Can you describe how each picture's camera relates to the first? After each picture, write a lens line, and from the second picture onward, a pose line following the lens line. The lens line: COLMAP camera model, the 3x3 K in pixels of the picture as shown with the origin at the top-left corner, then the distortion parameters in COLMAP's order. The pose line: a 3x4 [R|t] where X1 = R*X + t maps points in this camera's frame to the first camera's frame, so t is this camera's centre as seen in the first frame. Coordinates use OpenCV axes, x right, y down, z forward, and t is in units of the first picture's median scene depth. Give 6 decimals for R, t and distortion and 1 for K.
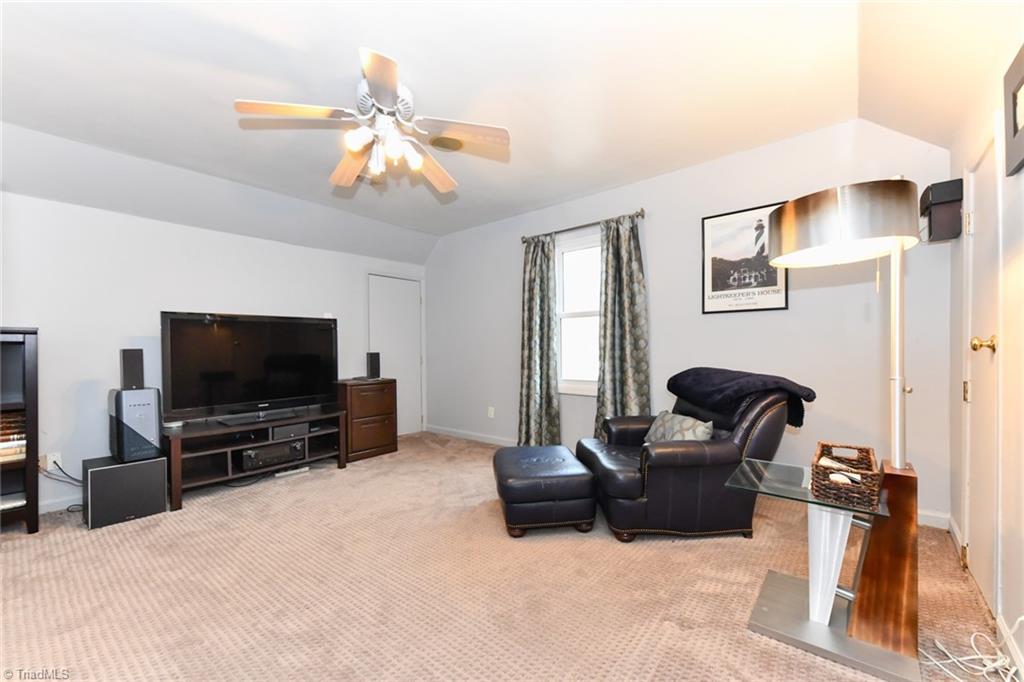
lens RADIAL K [[409.1, 0, 515.1], [0, 409.1, 348.0], [0, 0, 1]] dist [0.019430, -0.004440]
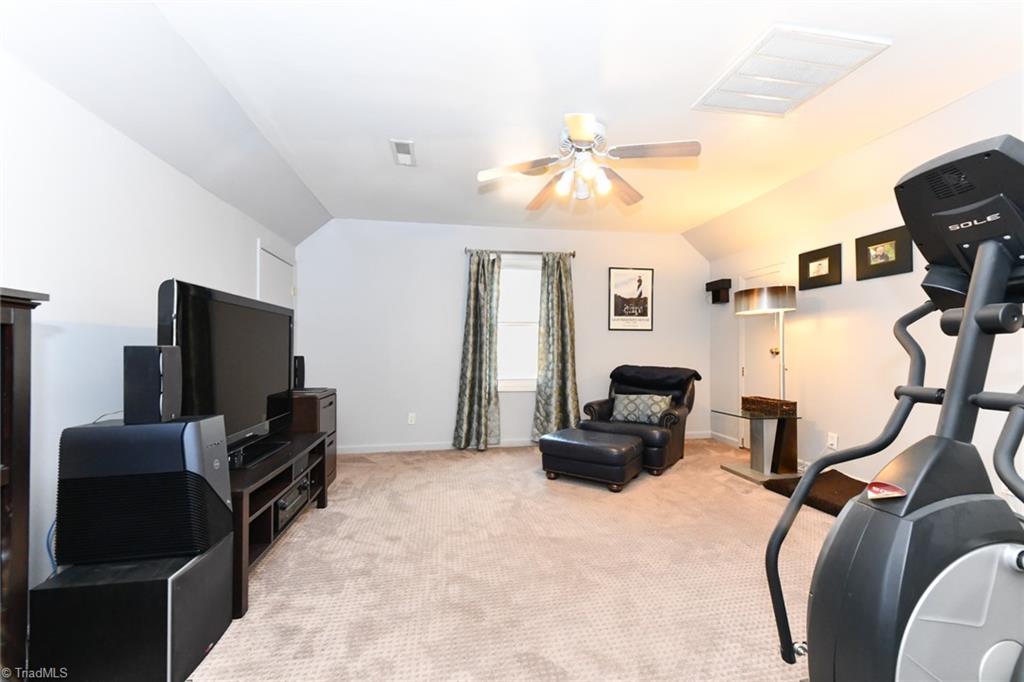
lens RADIAL K [[409.1, 0, 515.5], [0, 409.1, 346.3], [0, 0, 1]] dist [0.019430, -0.004440]
pose [[0.657843, 0.019281, 0.752908, -0.920076], [-0.005615, 0.999770, -0.020696, 0.009641], [-0.753134, 0.009387, 0.657800, 0.270259]]
